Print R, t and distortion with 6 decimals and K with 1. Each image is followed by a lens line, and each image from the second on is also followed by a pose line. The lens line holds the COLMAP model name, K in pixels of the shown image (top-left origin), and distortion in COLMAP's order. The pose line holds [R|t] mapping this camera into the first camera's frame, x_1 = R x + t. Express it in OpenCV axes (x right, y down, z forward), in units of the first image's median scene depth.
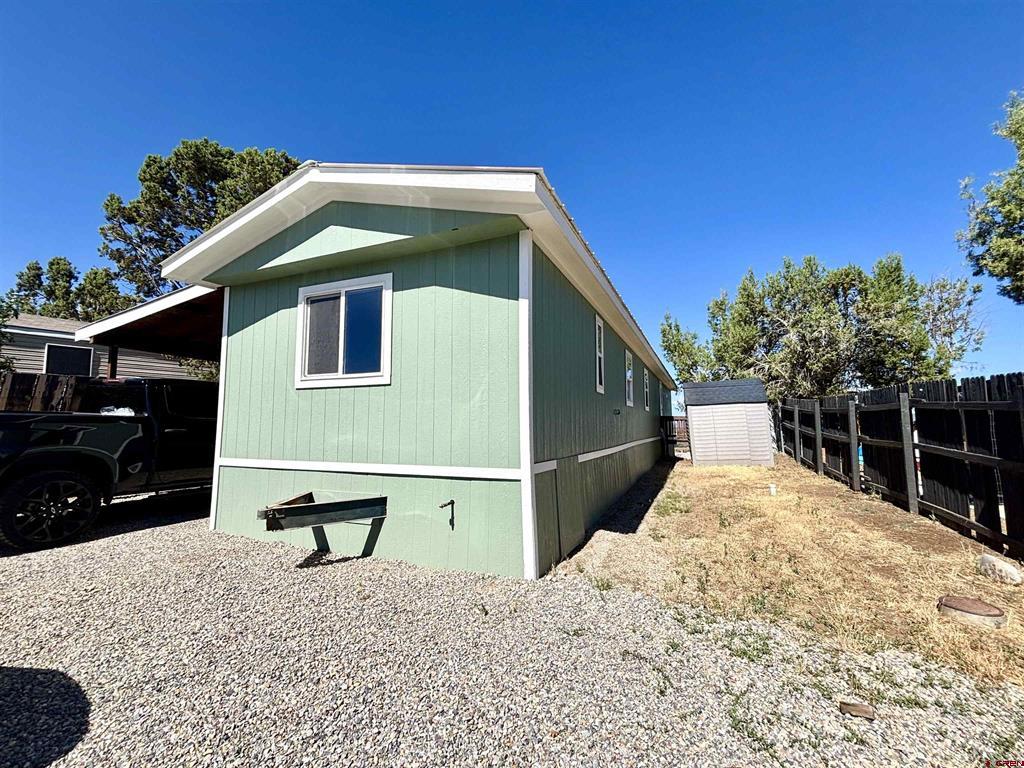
lens RADIAL K [[456.8, 0, 512.0], [0, 456.8, 384.0], [0, 0, 1]] dist [0.024281, 0.000037]
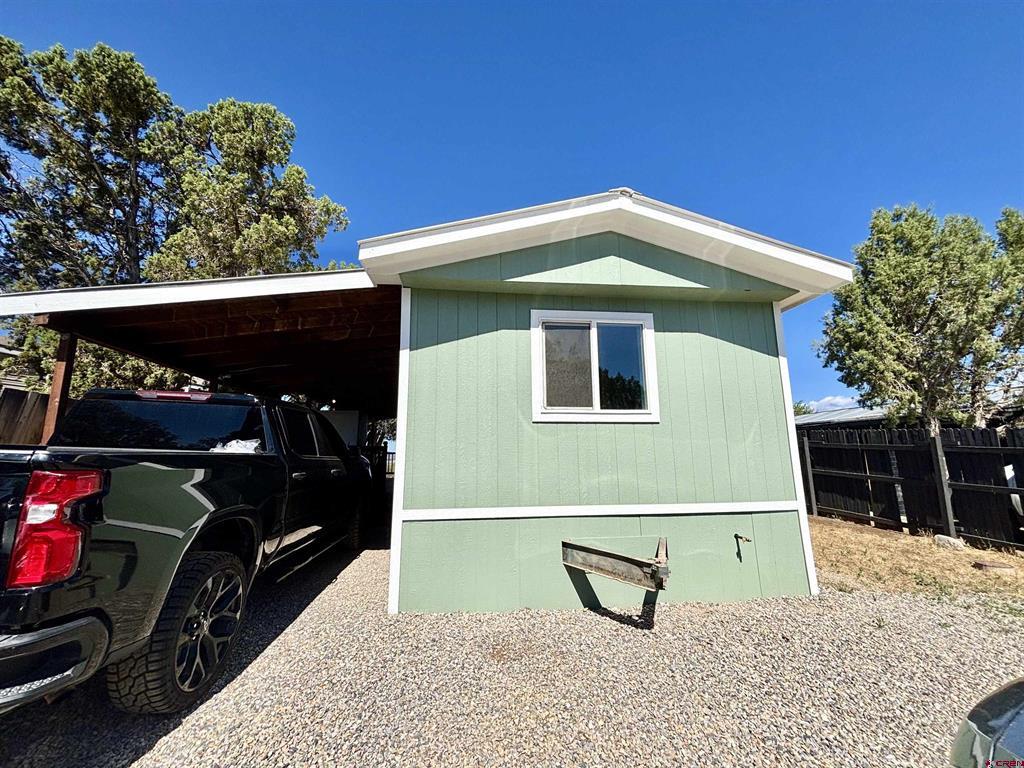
lens RADIAL K [[415.6, 0, 512.0], [0, 415.6, 384.0], [0, 0, 1]] dist [-0.002997, -0.000006]
pose [[0.856596, 0.084858, 0.508962, -0.962030], [-0.035143, 0.993688, -0.106529, 0.024343], [-0.514789, 0.073366, 0.854172, 0.363542]]
